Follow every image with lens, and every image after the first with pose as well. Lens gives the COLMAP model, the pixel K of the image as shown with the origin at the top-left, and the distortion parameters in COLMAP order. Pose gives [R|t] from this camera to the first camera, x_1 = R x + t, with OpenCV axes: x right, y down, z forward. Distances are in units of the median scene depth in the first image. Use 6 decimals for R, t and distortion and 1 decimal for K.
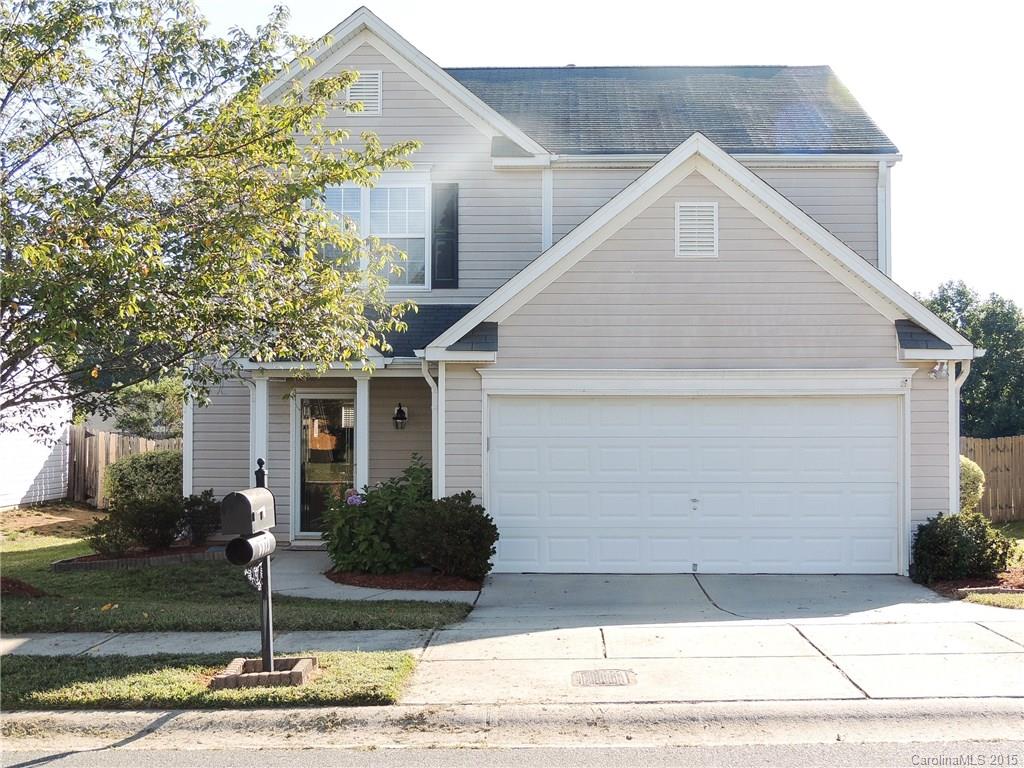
lens RADIAL K [[1884.1, 0, 532.5], [0, 1884.1, 383.0], [0, 0, 1]] dist [-0.005631, 0.099826]
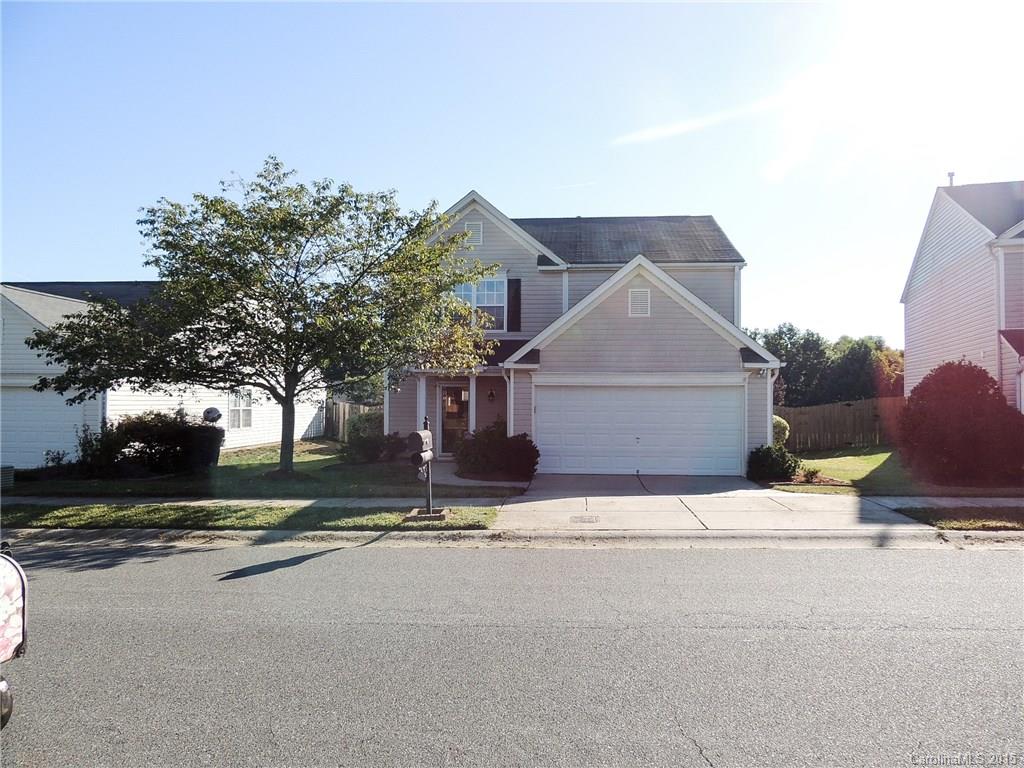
lens RADIAL K [[1304.6, 0, 512.0], [0, 1304.6, 384.0], [0, 0, 1]] dist [-0.007941, 0.002629]
pose [[0.998280, 0.003422, -0.058523, 0.036505], [-0.002487, 0.999868, 0.016047, -0.018742], [0.058570, -0.015874, 0.998157, -0.426515]]
